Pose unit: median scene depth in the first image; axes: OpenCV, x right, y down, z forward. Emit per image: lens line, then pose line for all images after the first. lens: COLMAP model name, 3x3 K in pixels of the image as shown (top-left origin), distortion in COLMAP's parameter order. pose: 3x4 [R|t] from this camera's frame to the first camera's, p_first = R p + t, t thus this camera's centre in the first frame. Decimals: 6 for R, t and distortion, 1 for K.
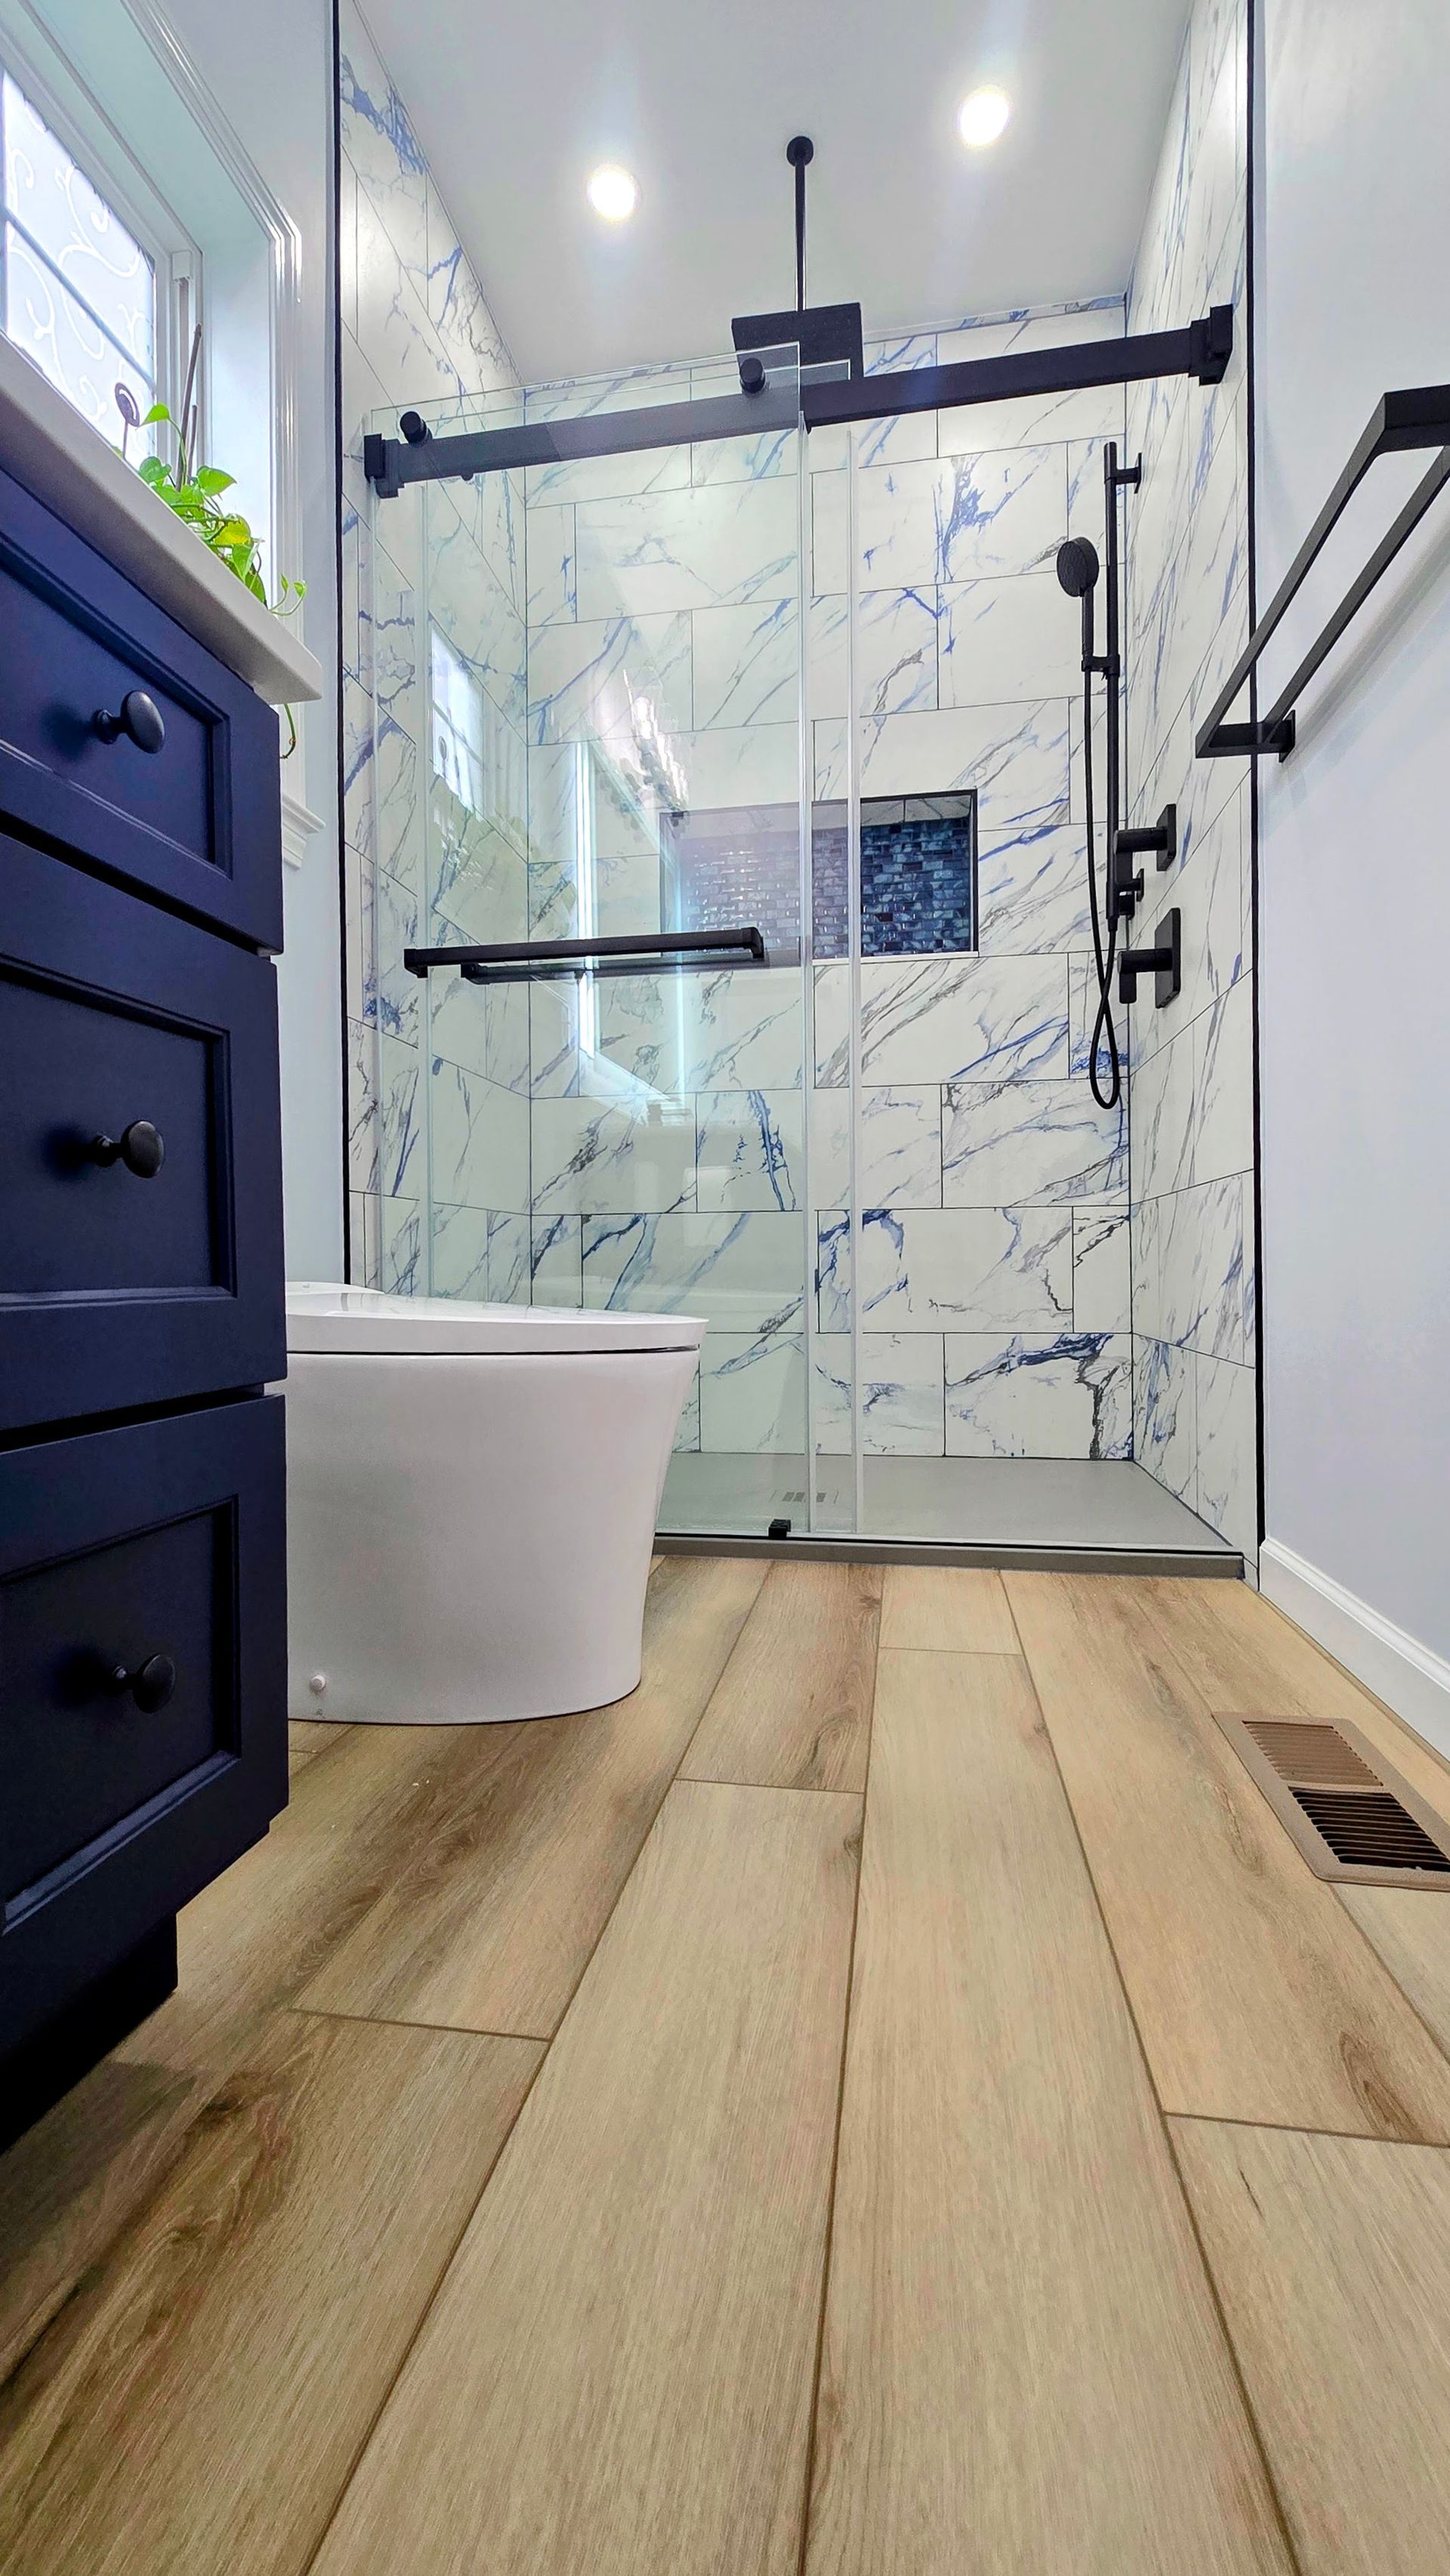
lens RADIAL K [[1048.7, 0, 725.0], [0, 1048.7, 1288.0], [0, 0, 1]] dist [-0.002099, -0.000250]
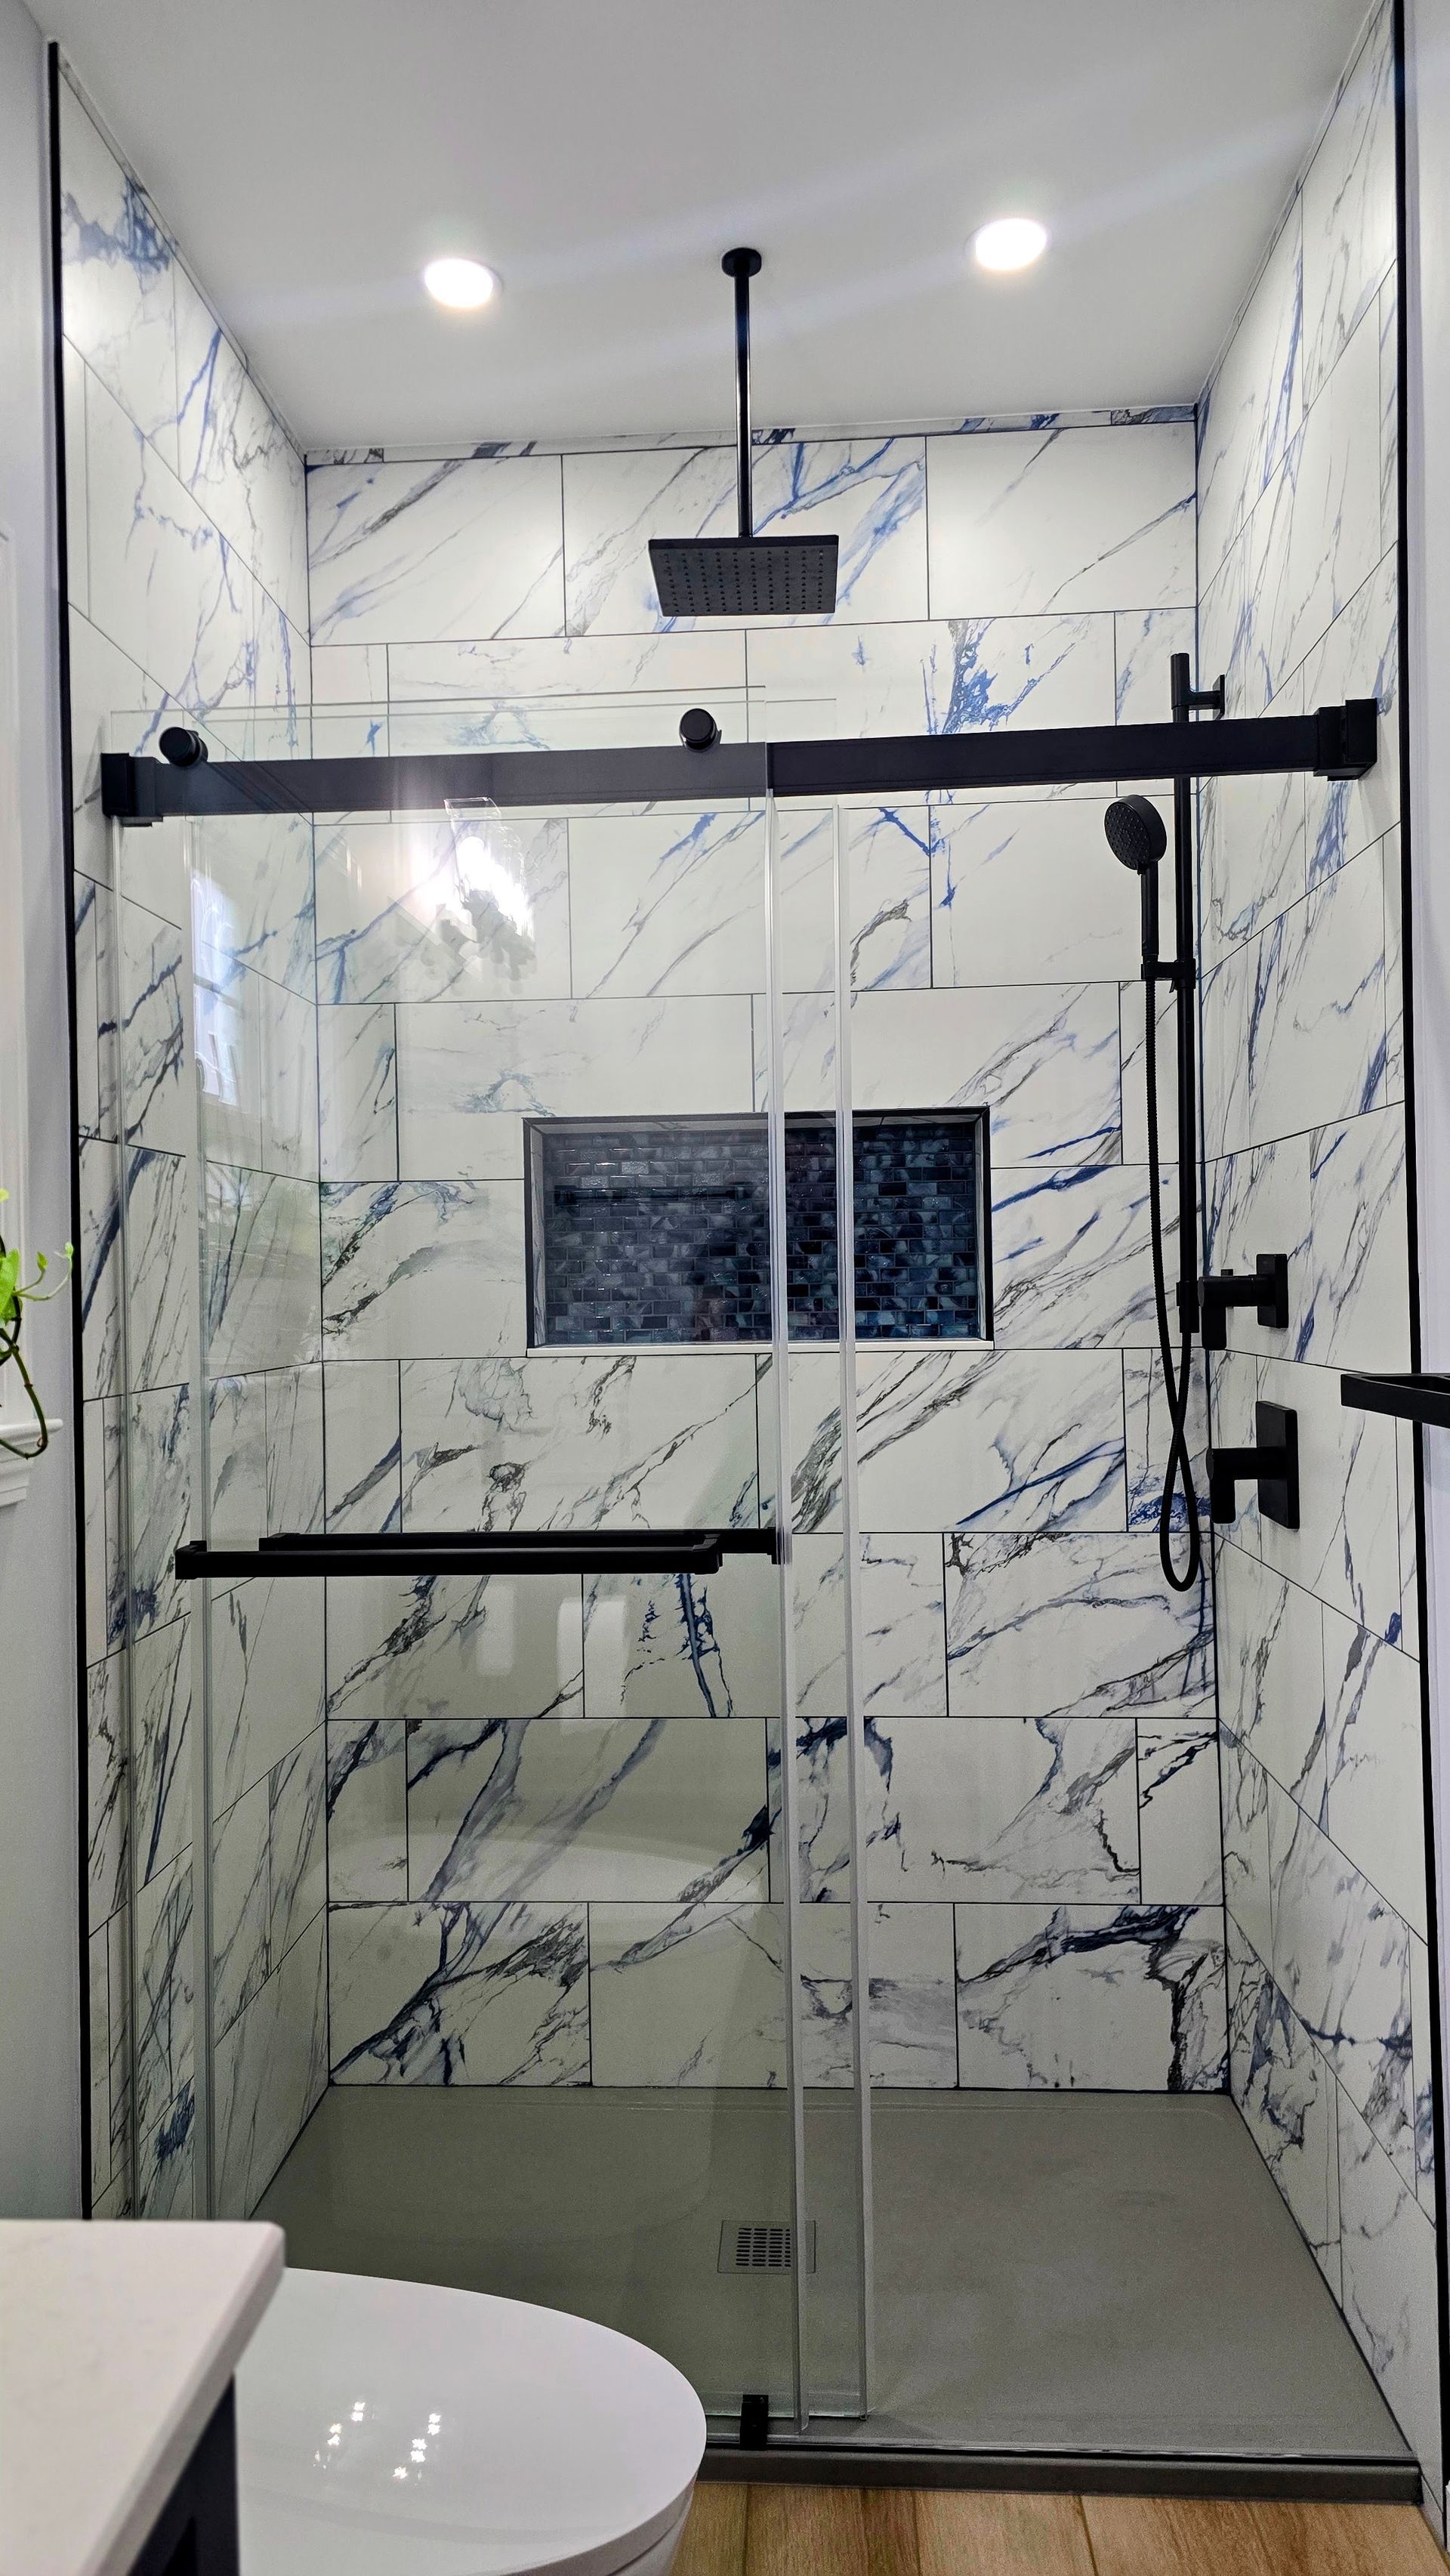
lens RADIAL K [[1613.0, 0, 688.9], [0, 1613.0, 1252.4], [0, 0, 1]] dist [0.083788, -0.105978]
pose [[0.994712, -0.009246, 0.102290, -0.066308], [0.010832, 0.999829, -0.014964, -0.368923], [-0.102135, 0.015993, 0.994642, -0.037461]]
